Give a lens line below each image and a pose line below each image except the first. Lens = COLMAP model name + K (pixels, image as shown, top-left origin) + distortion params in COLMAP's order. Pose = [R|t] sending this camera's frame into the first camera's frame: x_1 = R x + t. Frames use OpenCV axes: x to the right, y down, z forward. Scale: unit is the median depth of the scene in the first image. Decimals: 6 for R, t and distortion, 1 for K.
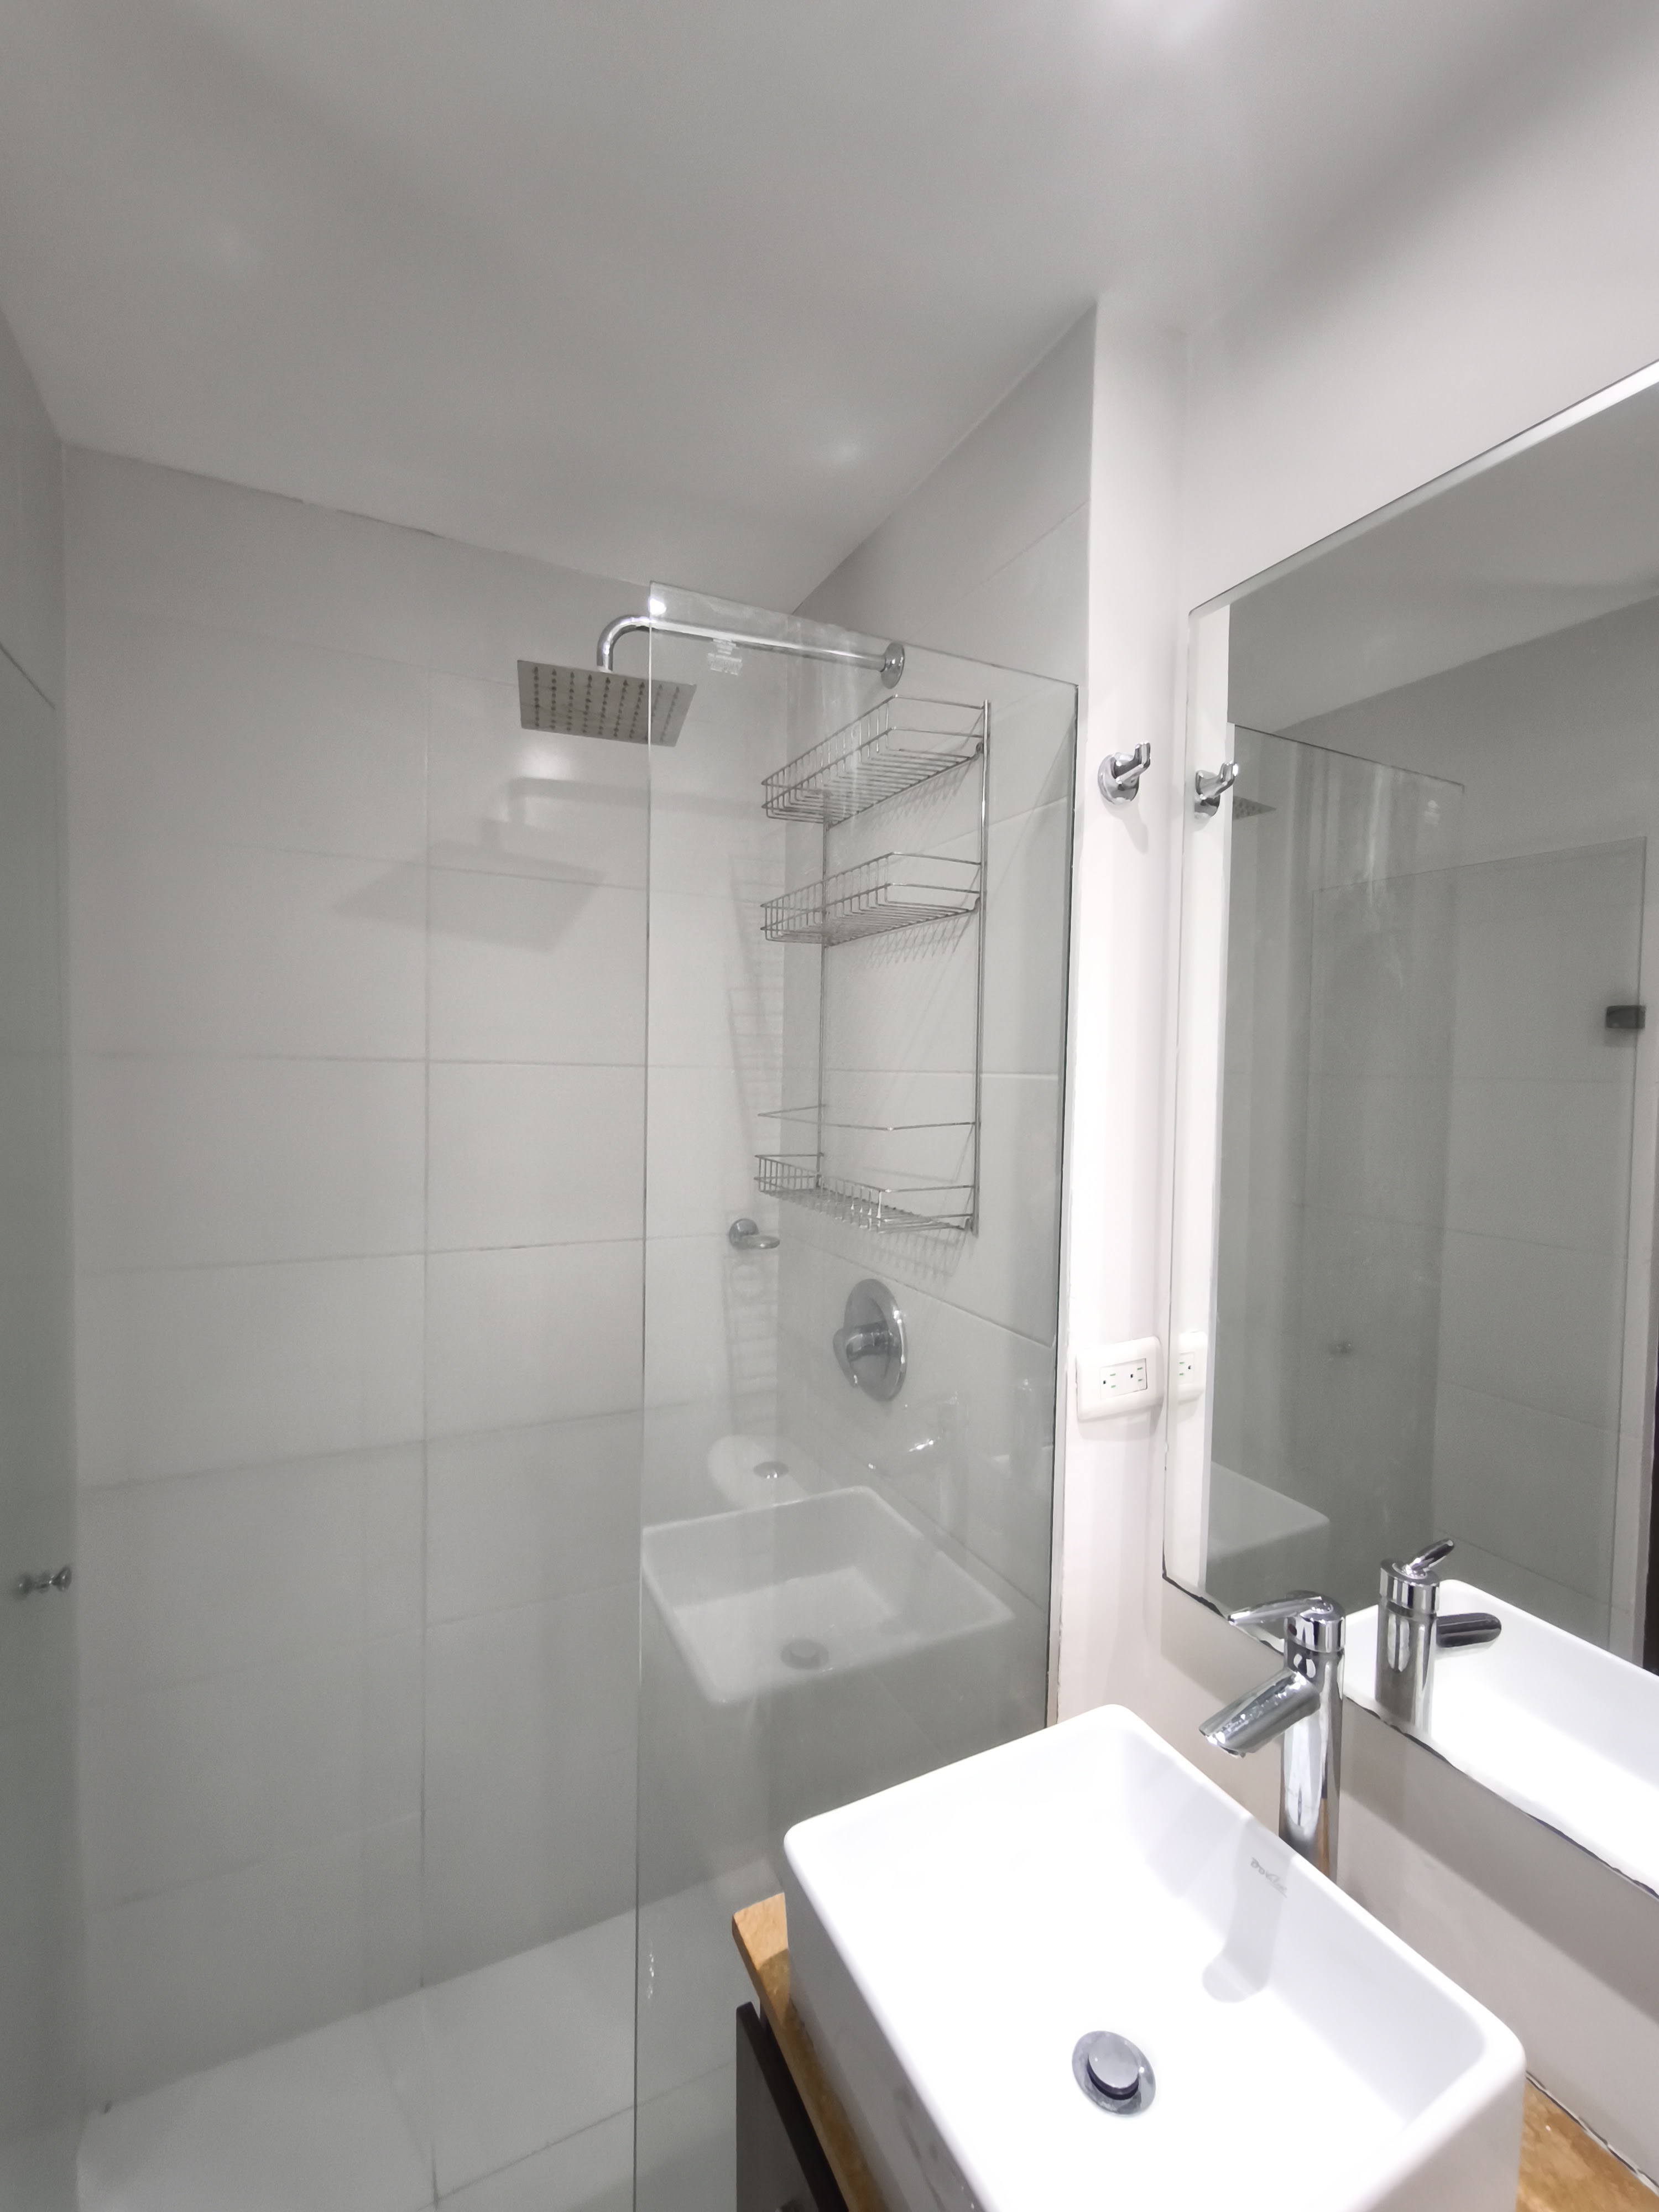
lens RADIAL K [[931.8, 0, 829.0], [0, 931.8, 1104.7], [0, 0, 1]] dist [-0.003462, 0.000427]
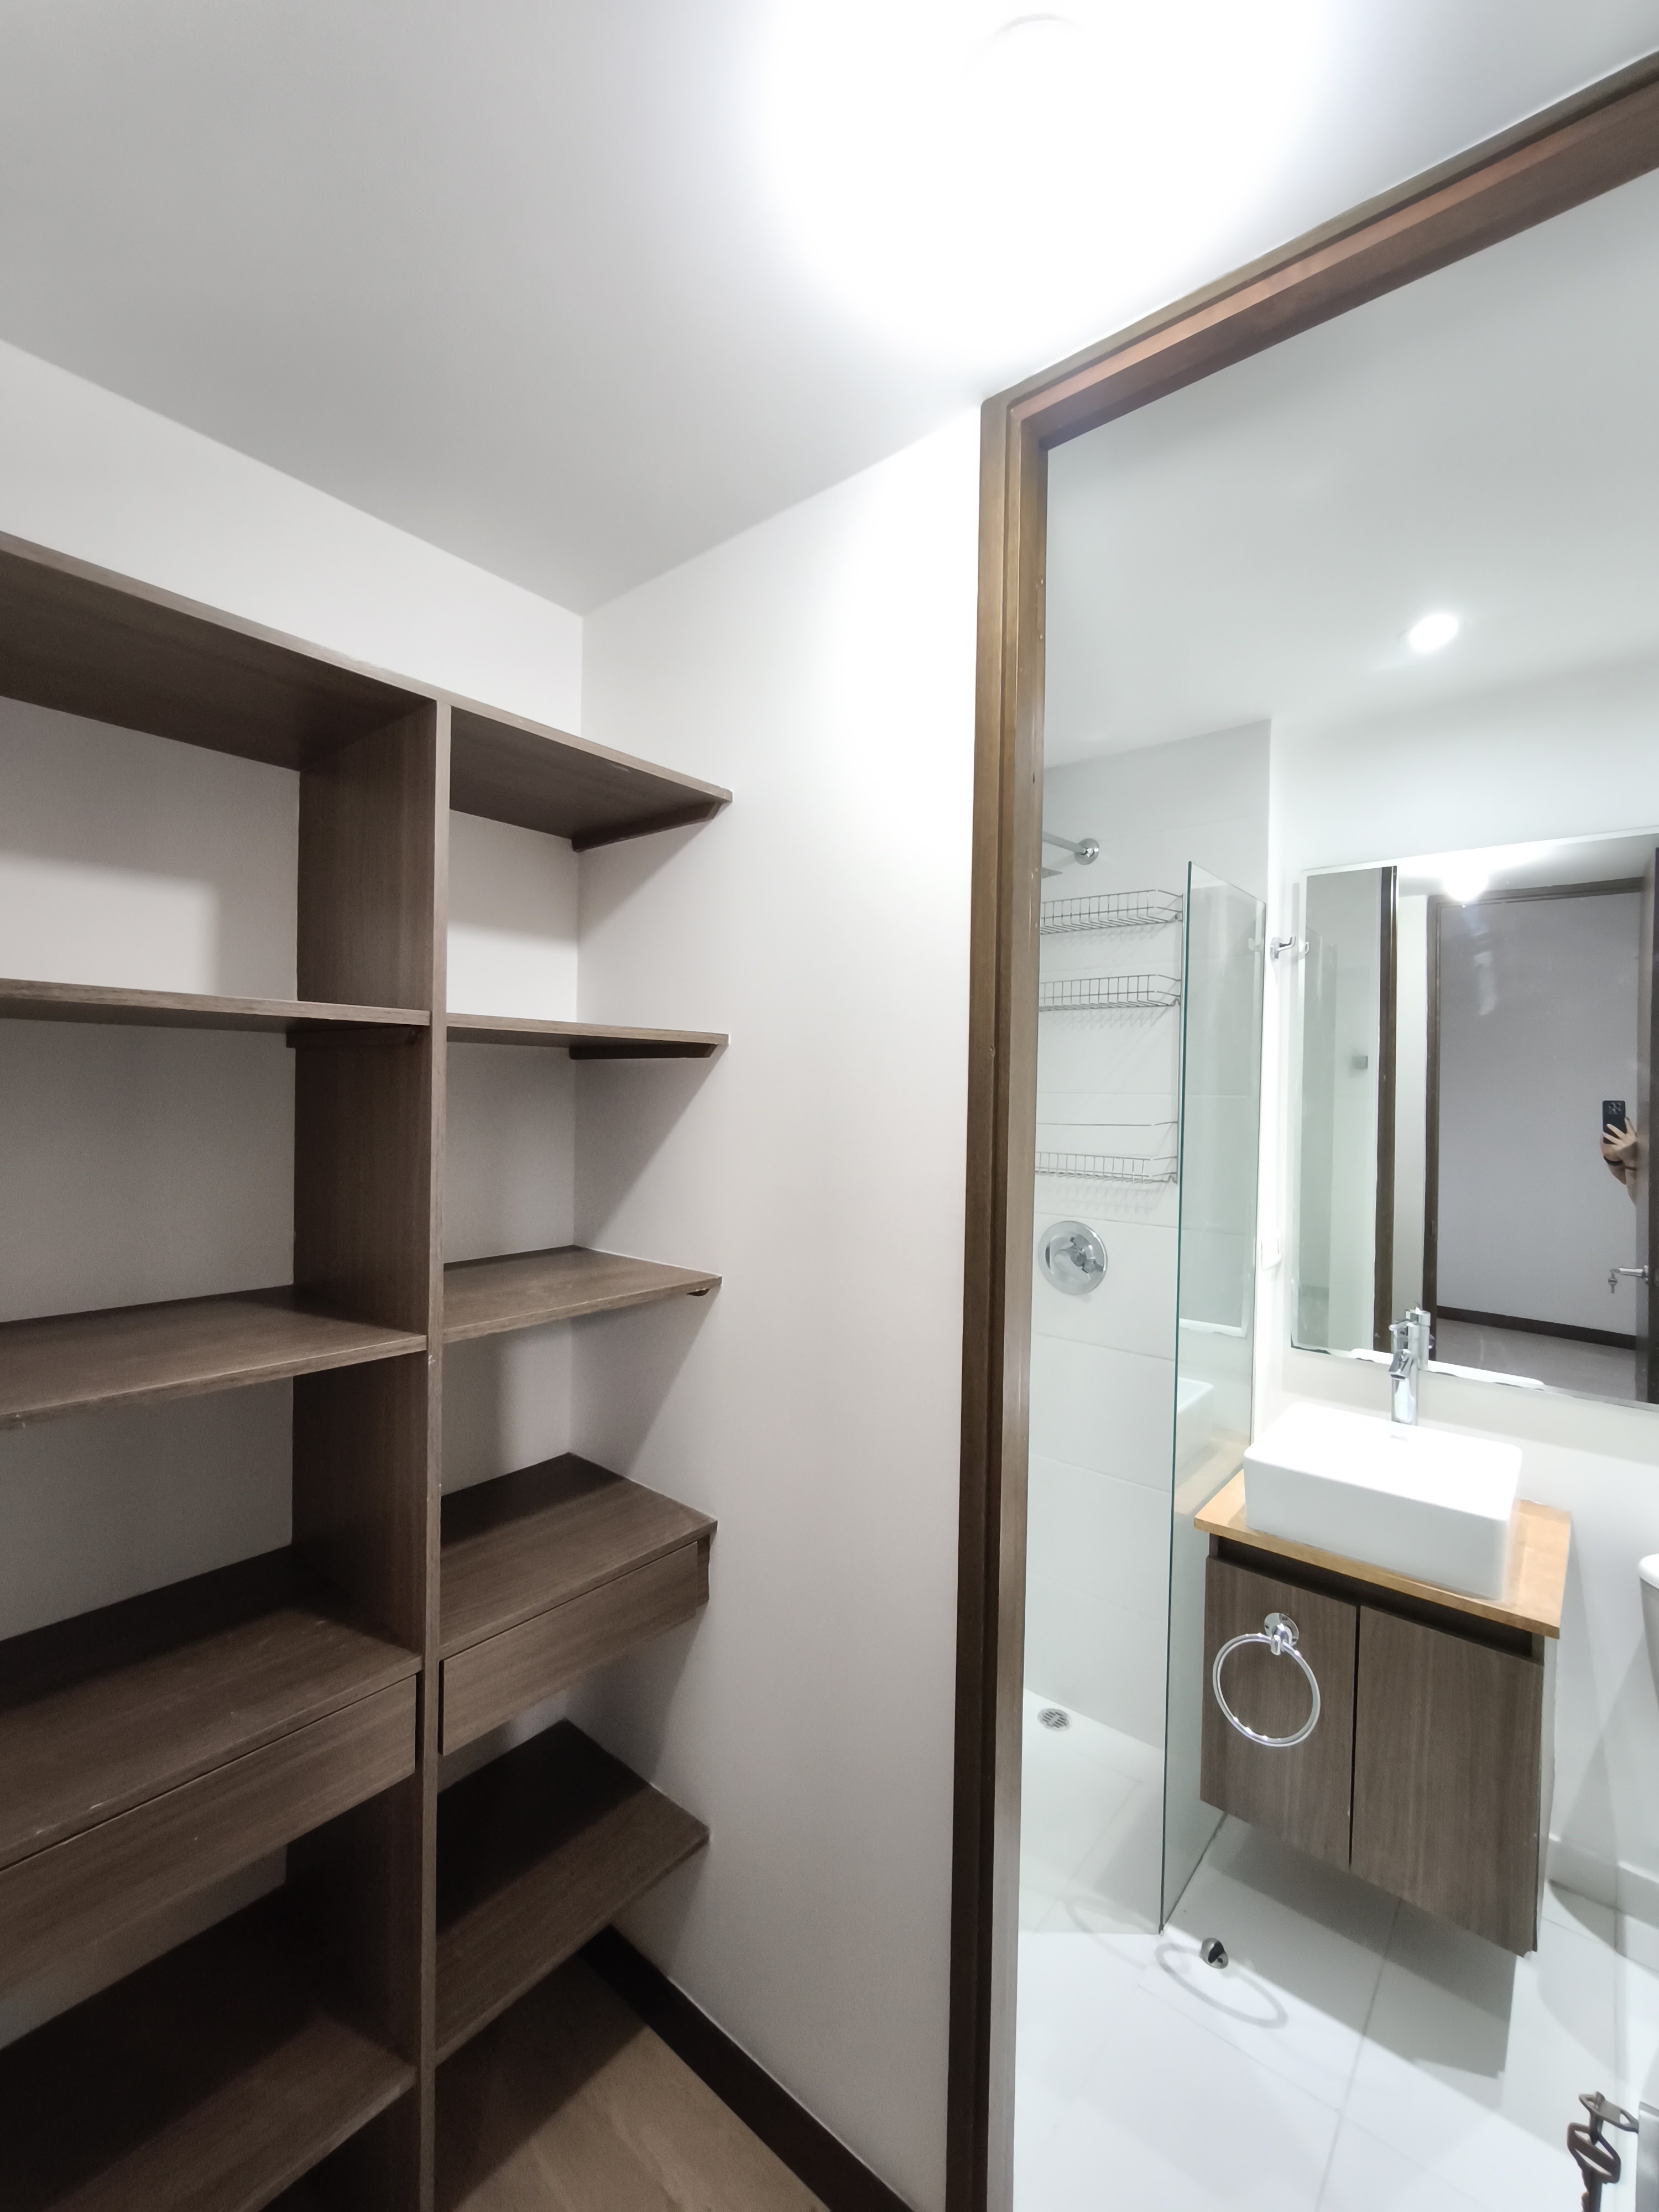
lens RADIAL K [[931.8, 0, 835.6], [0, 931.8, 1102.9], [0, 0, 1]] dist [-0.003462, 0.000427]
pose [[0.921864, -0.009588, 0.387396, -1.120377], [0.015626, 0.999801, -0.012439, -0.005150], [-0.387199, 0.017520, 0.921830, -0.405041]]
